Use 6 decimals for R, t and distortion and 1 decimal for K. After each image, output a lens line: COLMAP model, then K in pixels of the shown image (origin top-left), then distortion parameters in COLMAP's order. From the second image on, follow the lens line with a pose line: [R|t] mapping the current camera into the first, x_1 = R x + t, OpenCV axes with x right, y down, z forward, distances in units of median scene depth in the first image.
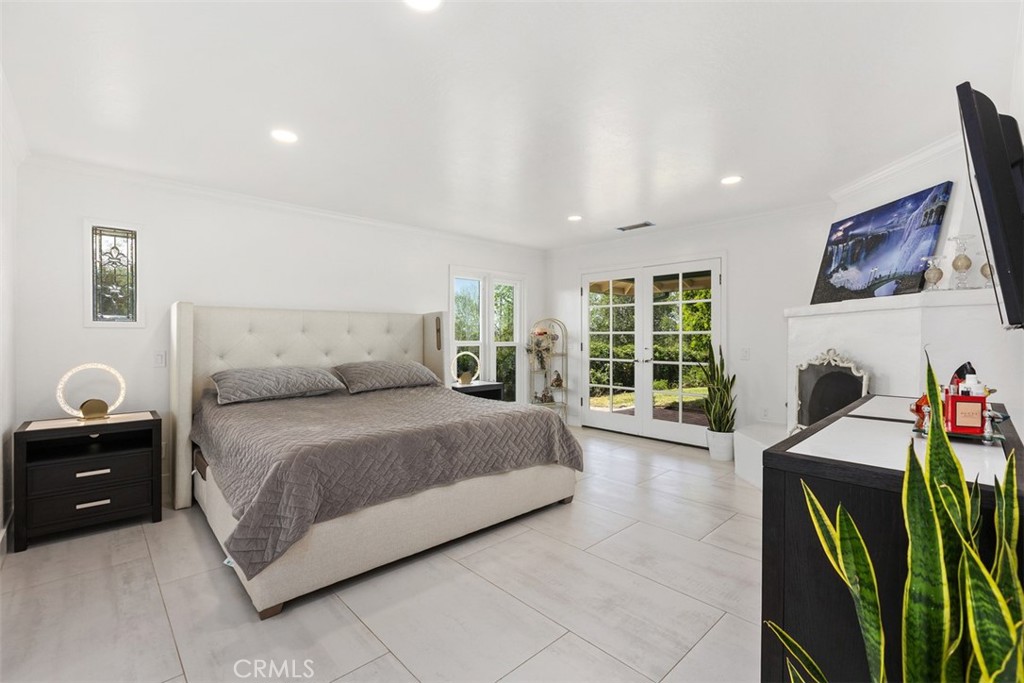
lens RADIAL K [[453.5, 0, 512.5], [0, 453.5, 336.1], [0, 0, 1]] dist [-0.000099, -0.000128]
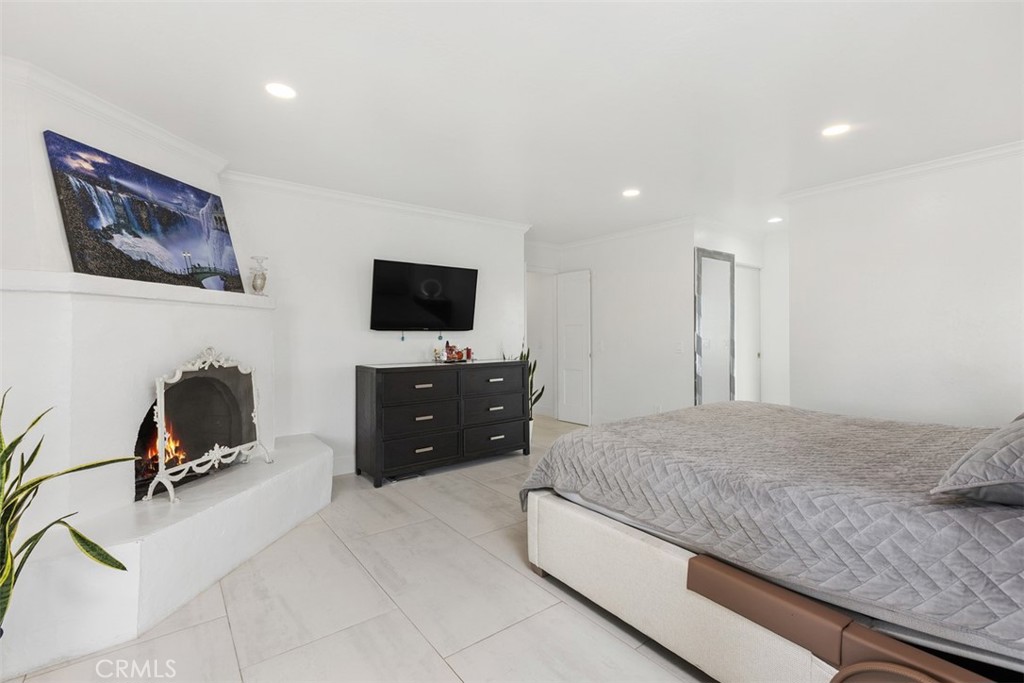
lens RADIAL K [[453.5, 0, 512.5], [0, 453.5, 336.1], [0, 0, 1]] dist [-0.000099, -0.000128]
pose [[-0.994698, 0.004225, 0.102757, 0.095331], [0.005229, 0.999941, 0.009511, 0.003479], [-0.102710, 0.009998, -0.994661, 1.760102]]
